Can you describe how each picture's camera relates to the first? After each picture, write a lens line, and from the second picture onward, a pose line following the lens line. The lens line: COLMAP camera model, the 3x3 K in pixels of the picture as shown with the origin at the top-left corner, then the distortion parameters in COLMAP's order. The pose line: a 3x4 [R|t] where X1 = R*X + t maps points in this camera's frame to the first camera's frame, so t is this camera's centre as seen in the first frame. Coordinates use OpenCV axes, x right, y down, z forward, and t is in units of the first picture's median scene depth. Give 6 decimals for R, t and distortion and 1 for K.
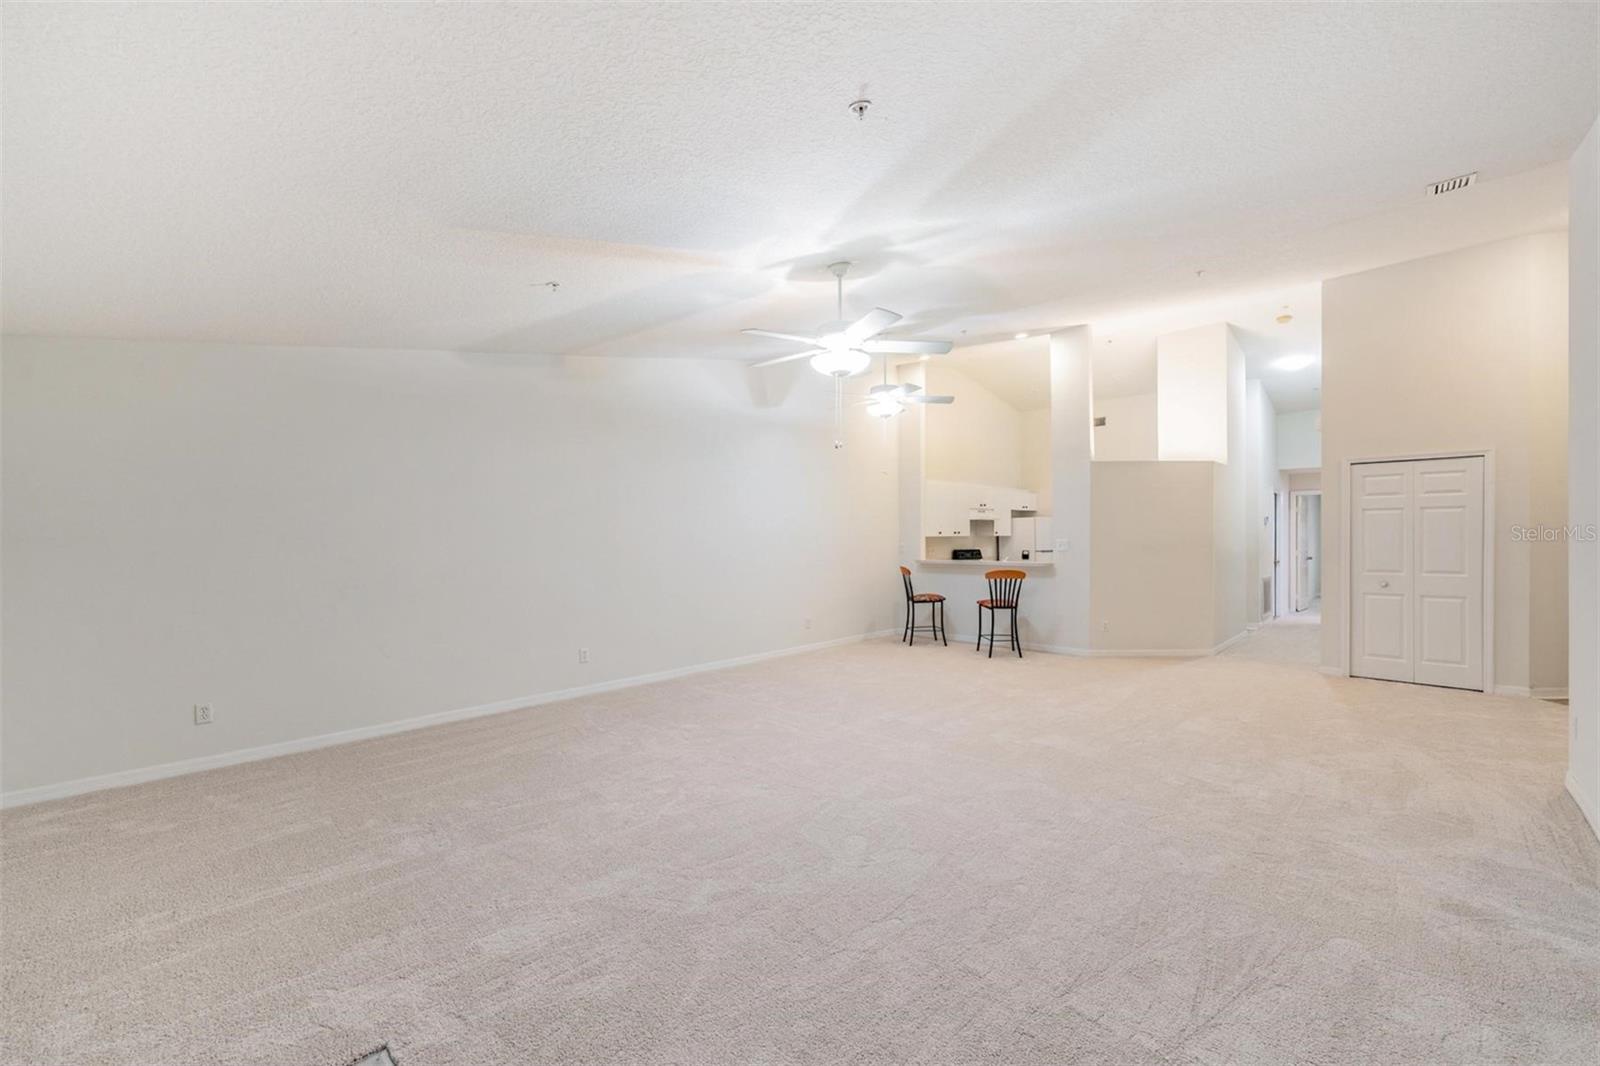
lens RADIAL K [[650.4, 0, 802.8], [0, 650.4, 532.0], [0, 0, 1]] dist [0.000181, -0.000077]
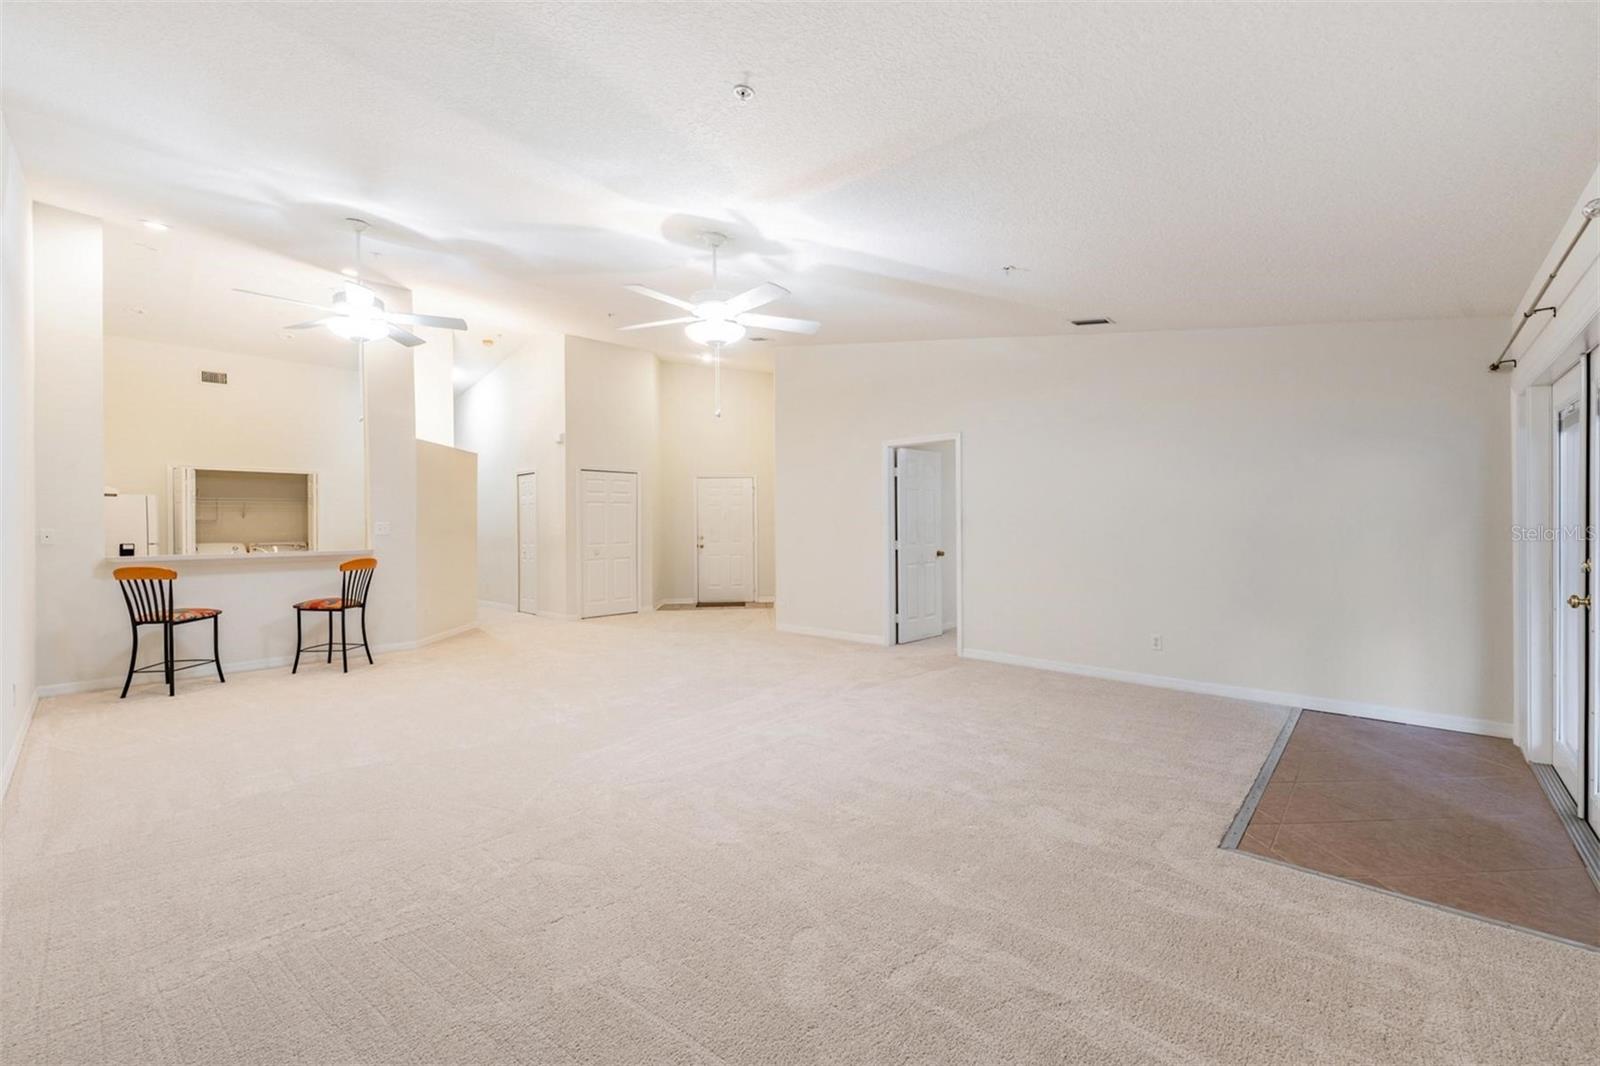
lens RADIAL K [[649.0, 0, 798.0], [0, 649.0, 528.7], [0, 0, 1]] dist [0.000398, -0.000340]
pose [[-0.010420, 0.000285, 0.999946, -0.495762], [0.002103, 0.999998, -0.000263, 0.022352], [-0.999943, 0.002100, -0.010421, 0.458963]]
